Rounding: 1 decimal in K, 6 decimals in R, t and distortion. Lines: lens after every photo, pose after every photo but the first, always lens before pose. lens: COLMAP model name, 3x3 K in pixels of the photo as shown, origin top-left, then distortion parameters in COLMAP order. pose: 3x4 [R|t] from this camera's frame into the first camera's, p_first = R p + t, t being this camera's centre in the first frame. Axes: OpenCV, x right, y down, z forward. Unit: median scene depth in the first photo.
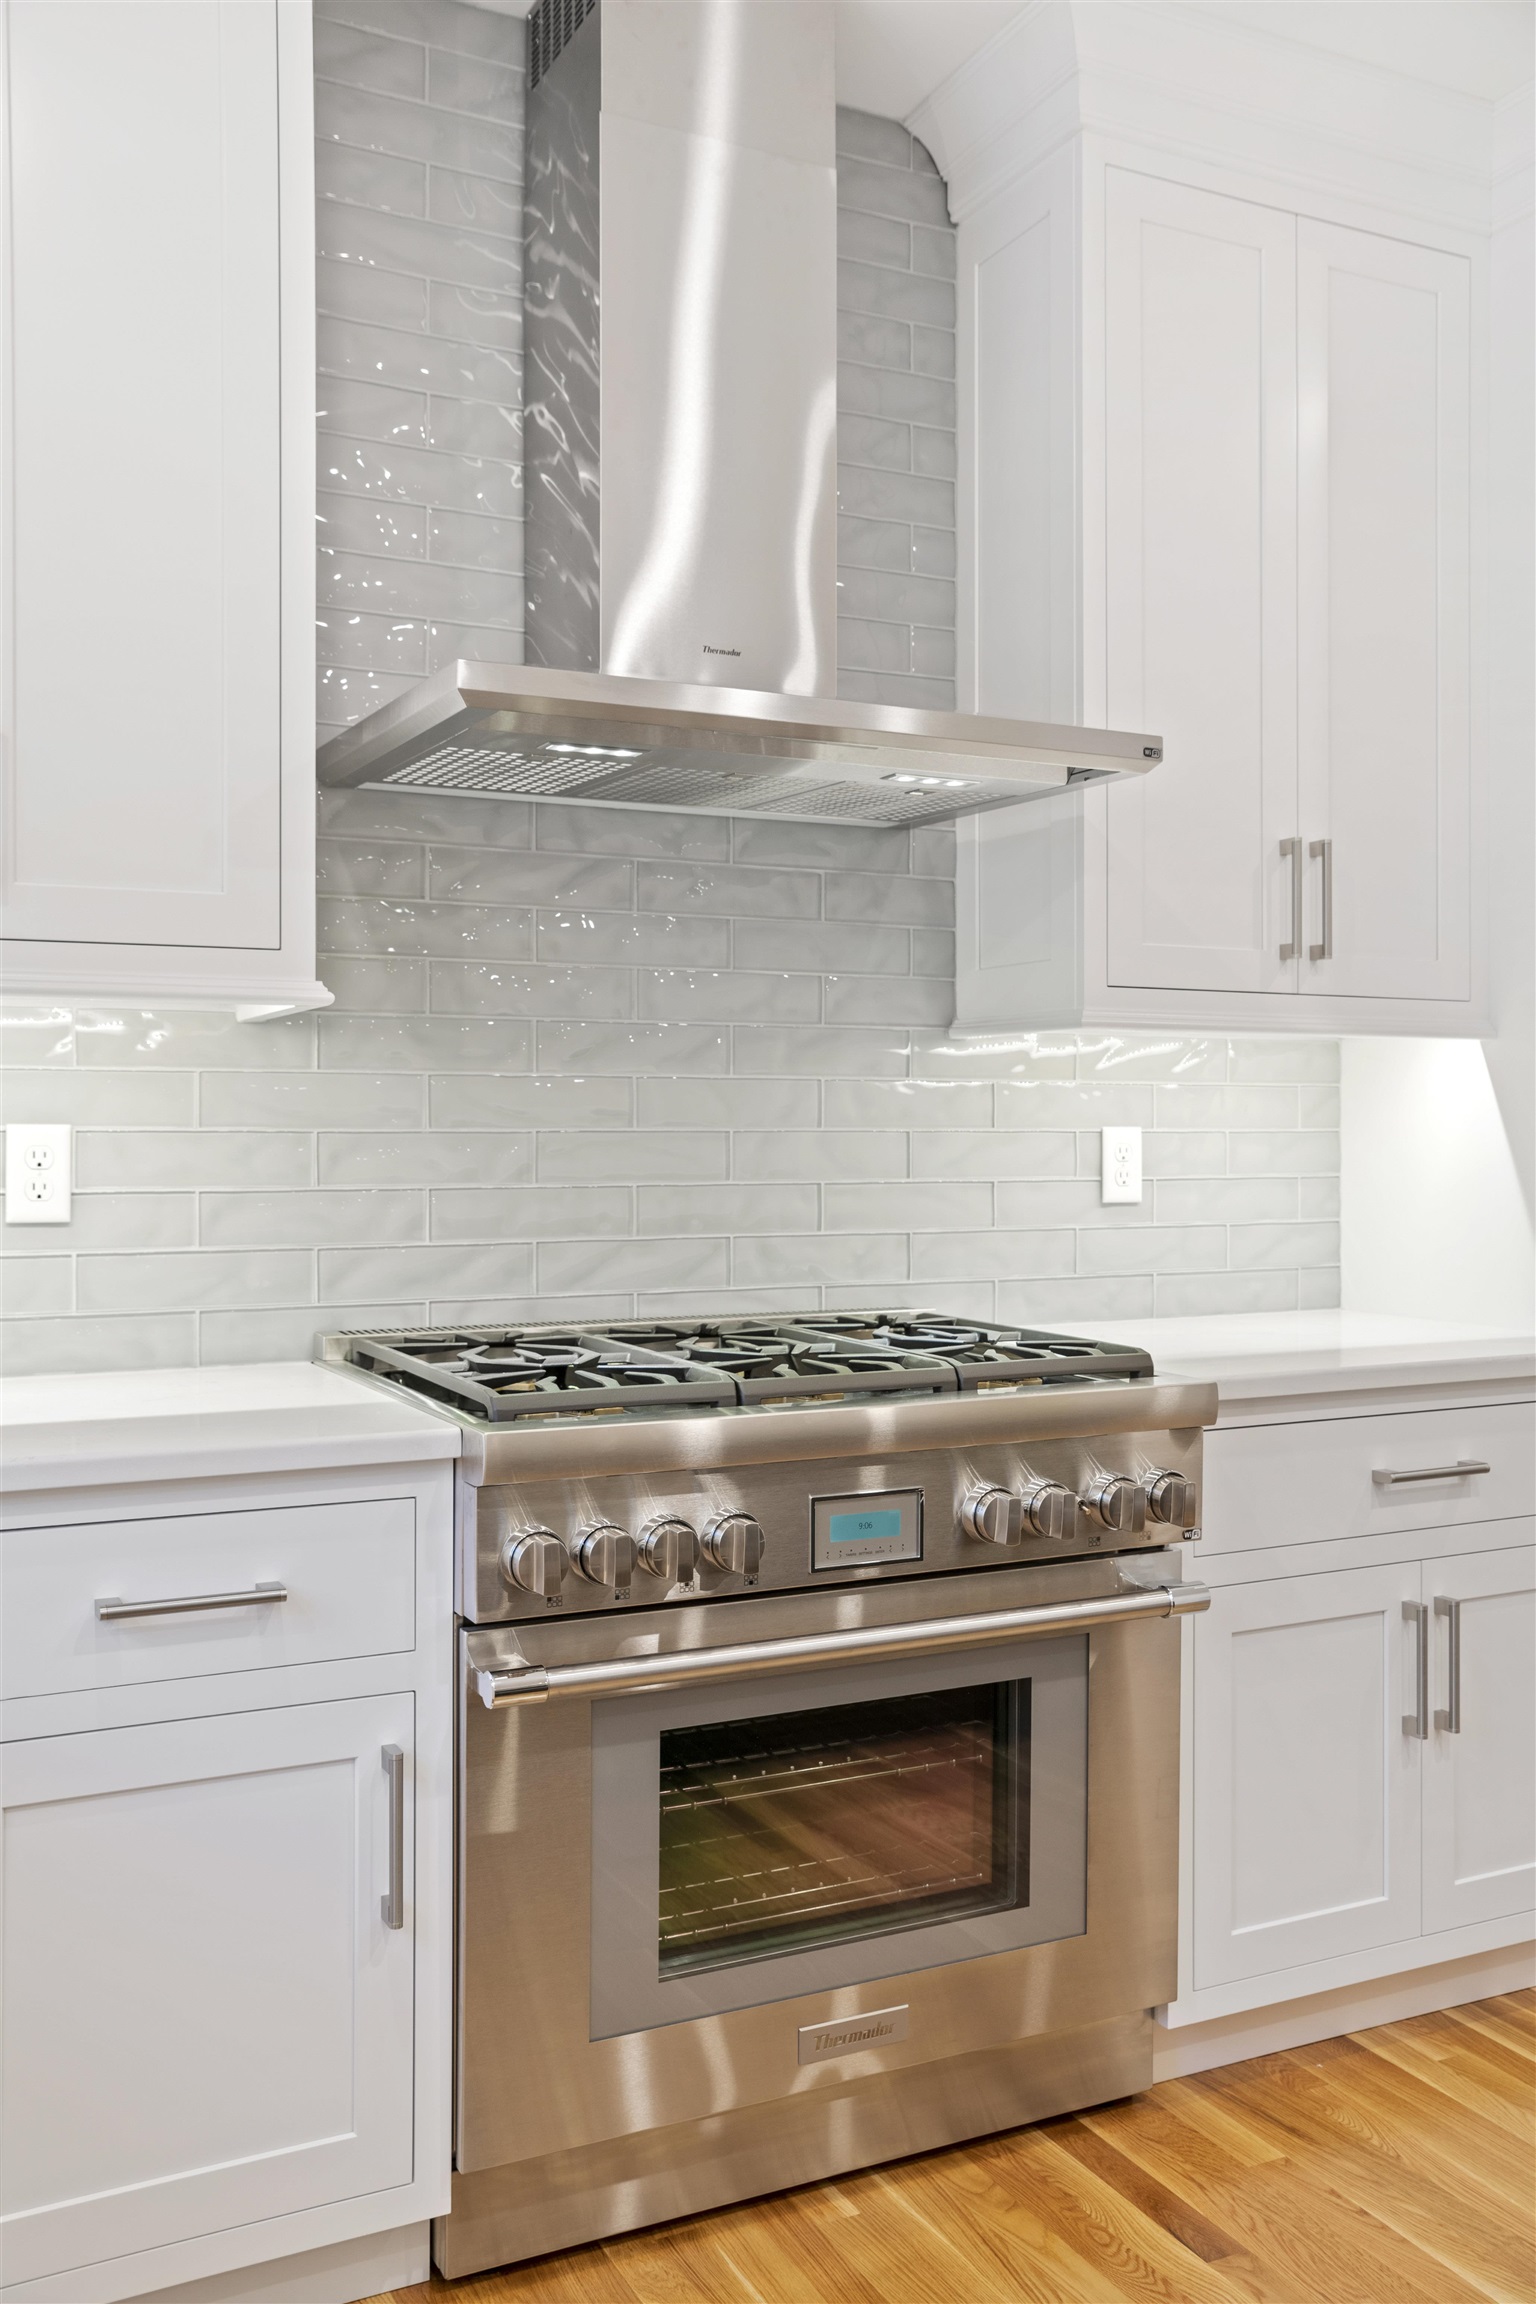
lens RADIAL K [[2008.0, 0, 766.2], [0, 2008.0, 1147.3], [0, 0, 1]] dist [-0.033927, 0.082393]
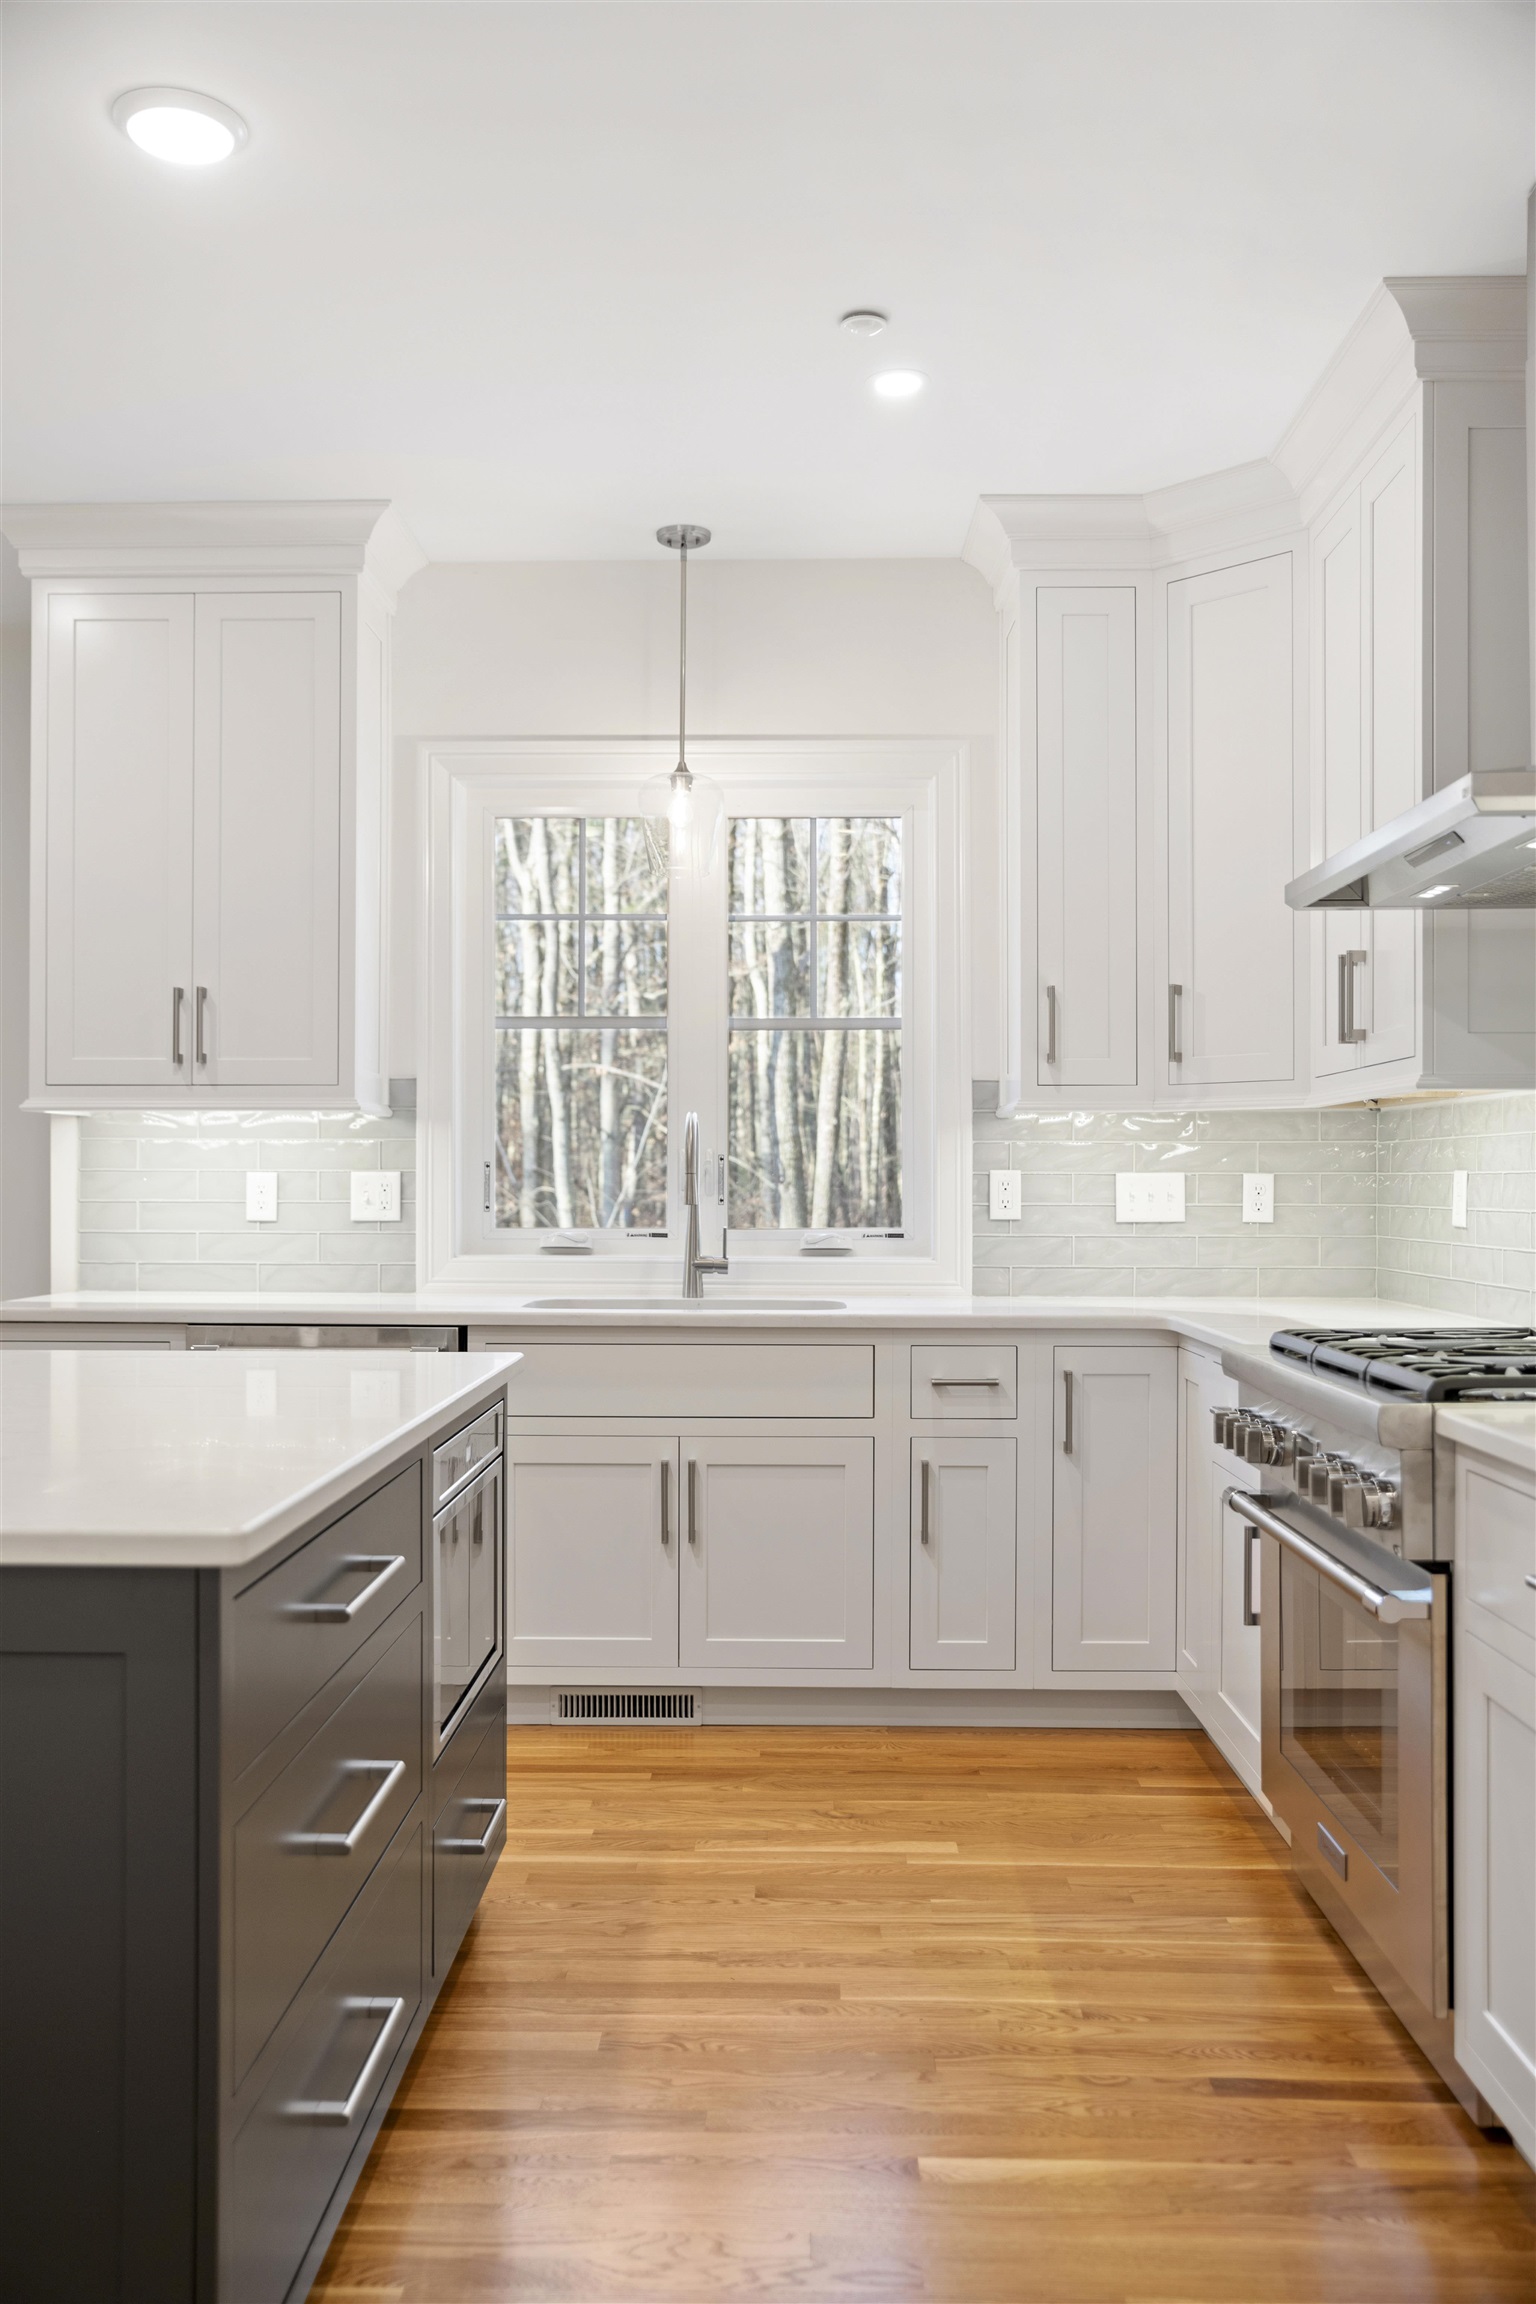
lens RADIAL K [[2008.0, 0, 746.8], [0, 2008.0, 1160.4], [0, 0, 1]] dist [-0.033927, 0.082393]
pose [[-0.472961, -0.007714, -0.881050, 1.280587], [-0.023945, 0.999705, 0.004101, -0.014806], [0.880758, 0.023036, -0.473006, 1.156347]]
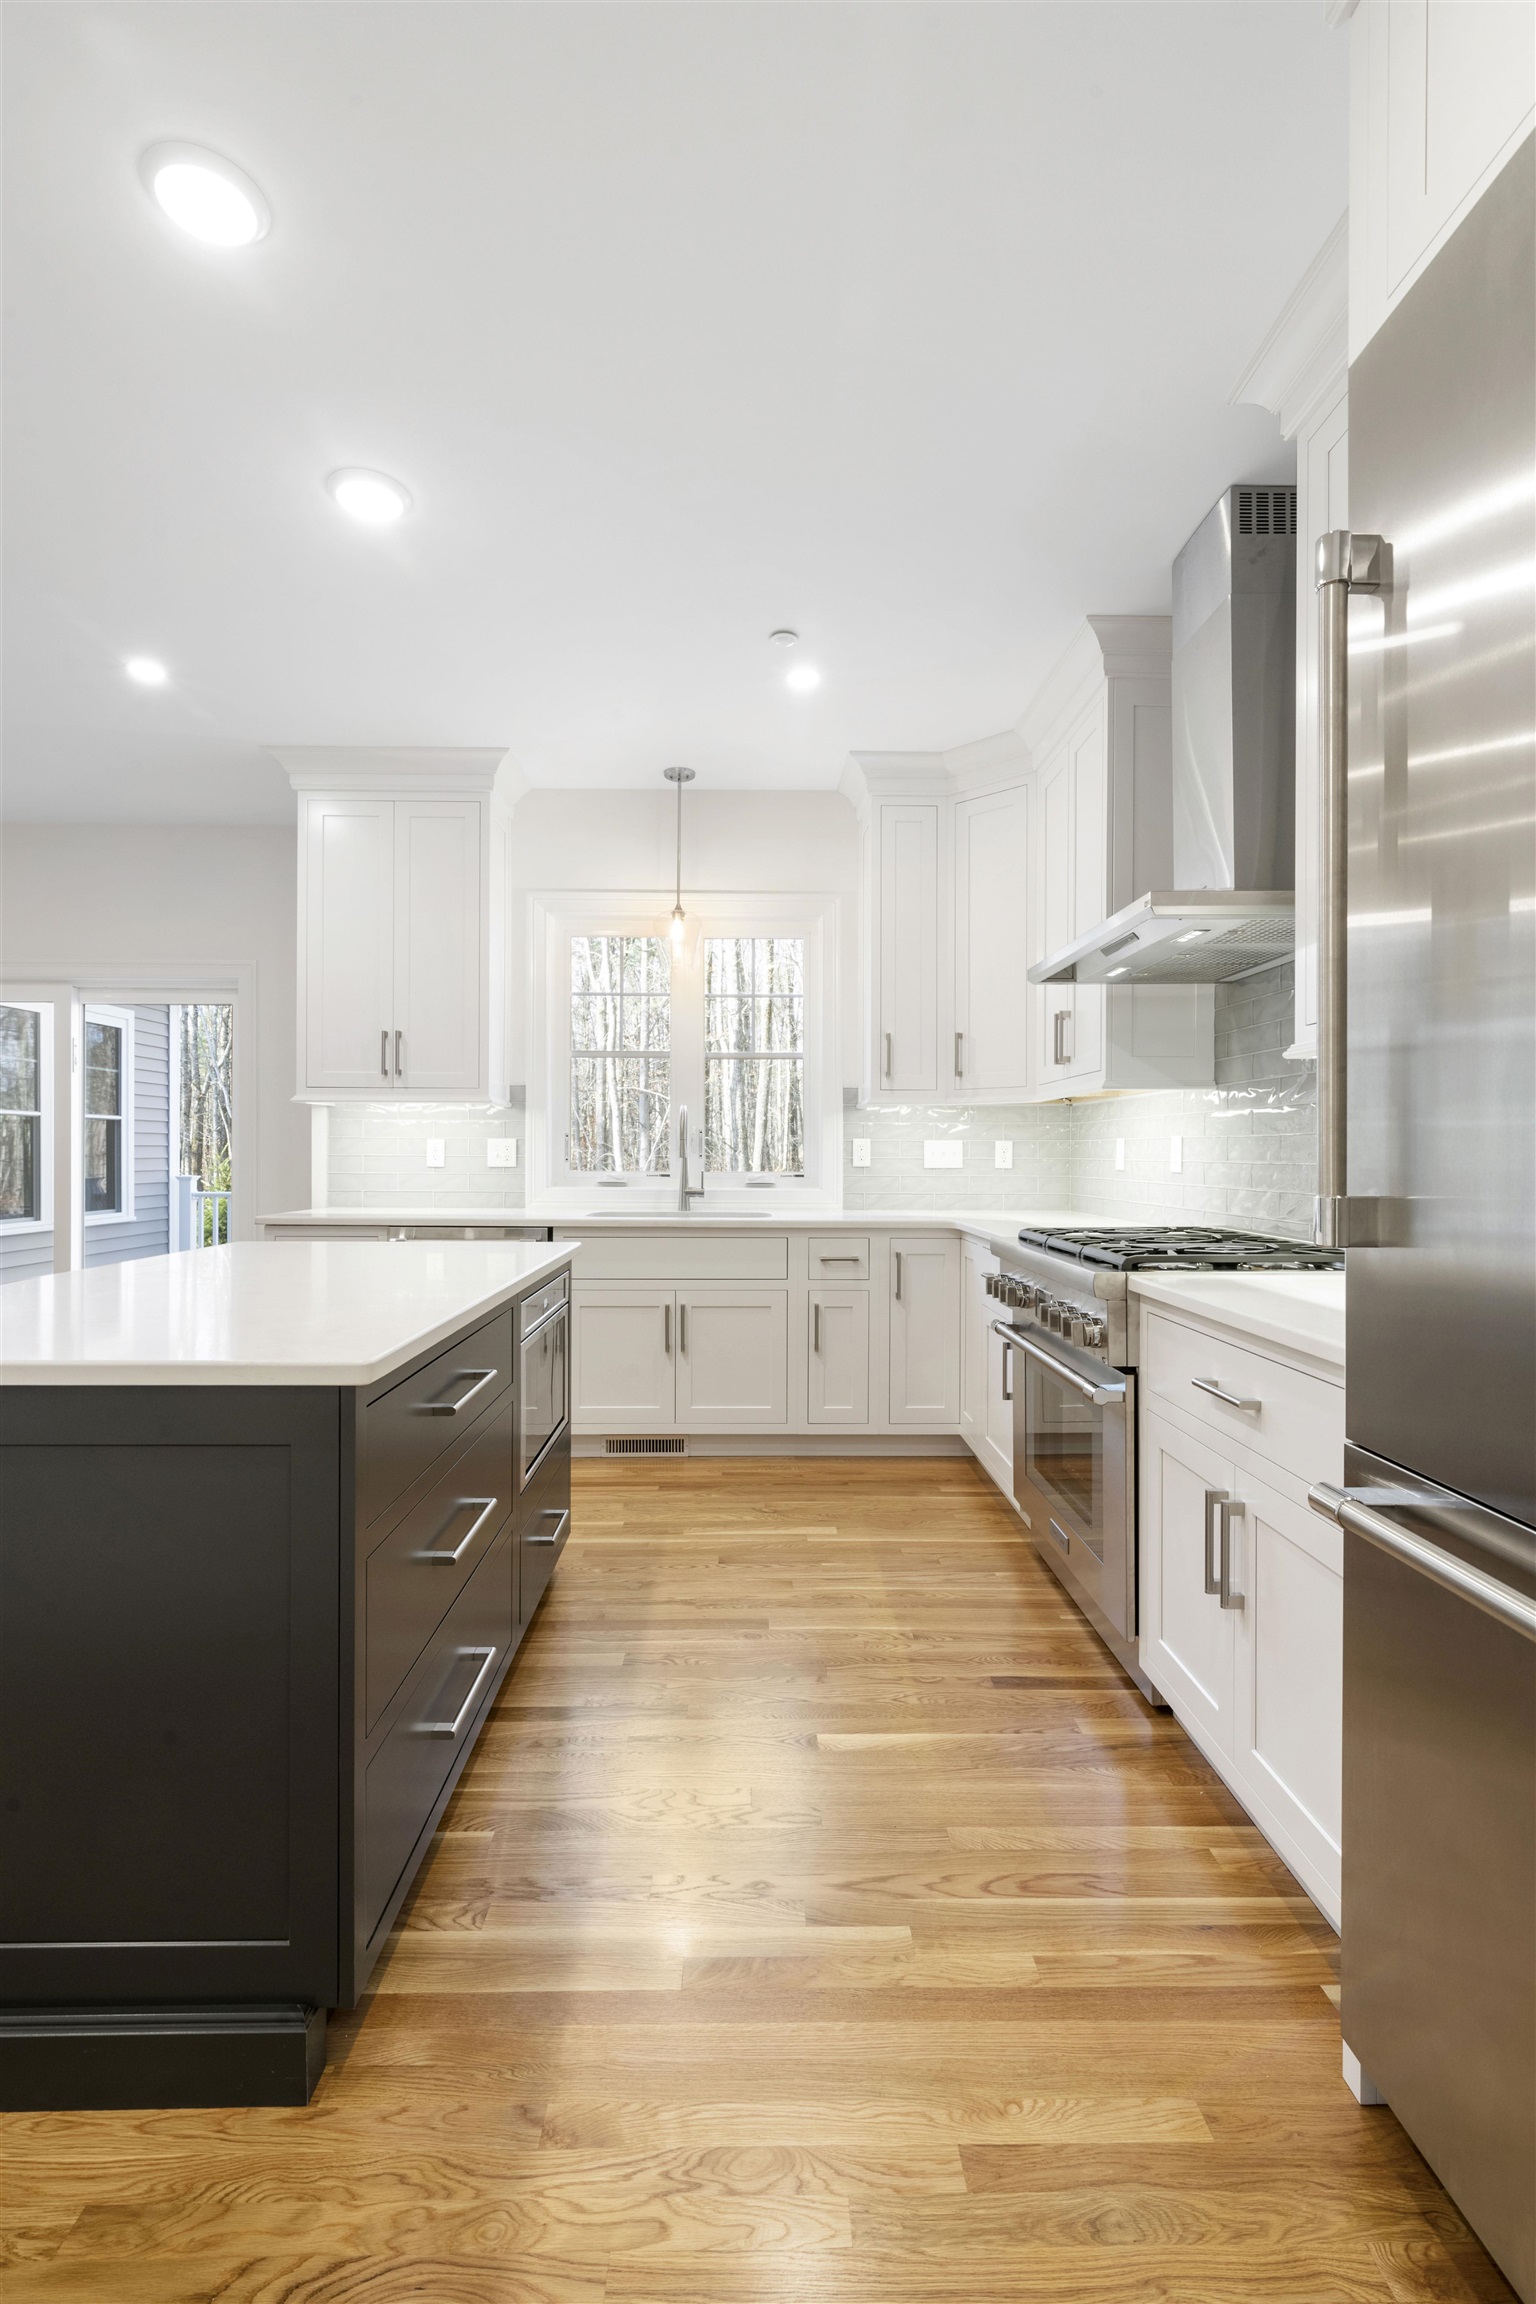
lens RADIAL K [[1043.8, 0, 754.5], [0, 1043.8, 1148.9], [0, 0, 1]] dist [0.009315, -0.000773]
pose [[-0.441747, -0.003326, -0.897134, 1.164301], [-0.025733, 0.999629, 0.008965, -0.000734], [0.896771, 0.027046, -0.441668, 1.098299]]
